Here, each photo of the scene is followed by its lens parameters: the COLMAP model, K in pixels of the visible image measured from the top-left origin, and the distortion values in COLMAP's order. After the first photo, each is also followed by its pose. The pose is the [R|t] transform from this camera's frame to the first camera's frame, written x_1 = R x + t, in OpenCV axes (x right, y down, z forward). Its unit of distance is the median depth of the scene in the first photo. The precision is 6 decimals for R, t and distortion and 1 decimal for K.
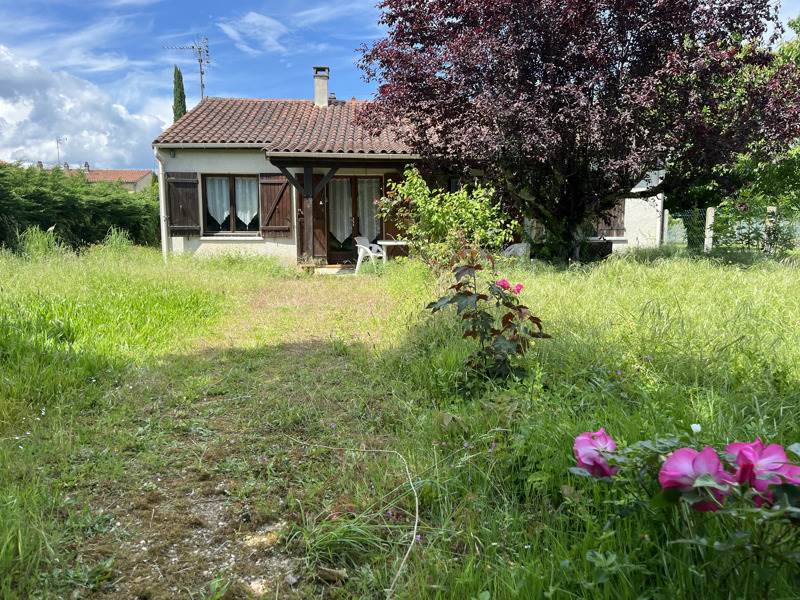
lens RADIAL K [[604.3, 0, 401.4], [0, 604.3, 298.5], [0, 0, 1]] dist [0.043276, 0.001747]
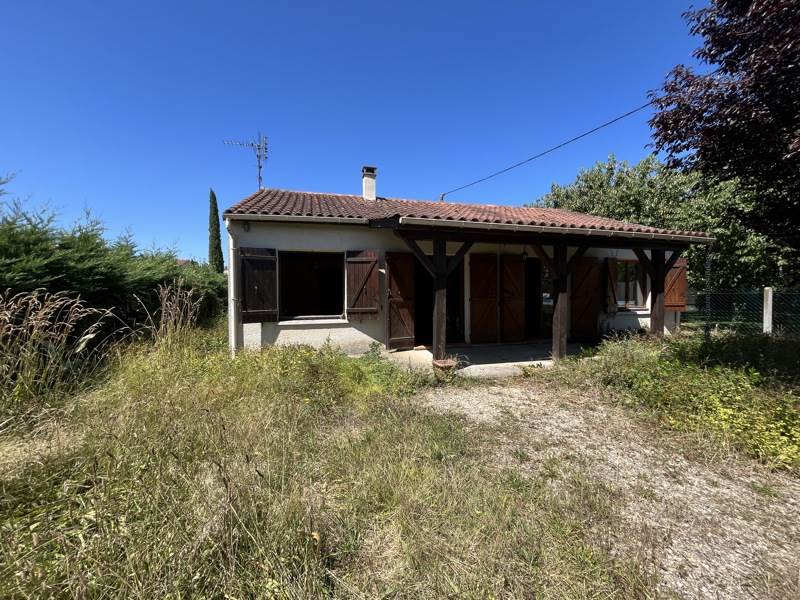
lens RADIAL K [[324.1, 0, 397.7], [0, 324.1, 300.5], [0, 0, 1]] dist [-0.001855, -0.000126]
pose [[0.976332, -0.019125, 0.215431, -0.264899], [0.045301, 0.992071, -0.117232, -0.070922], [-0.211481, 0.124217, 0.969457, 0.518162]]
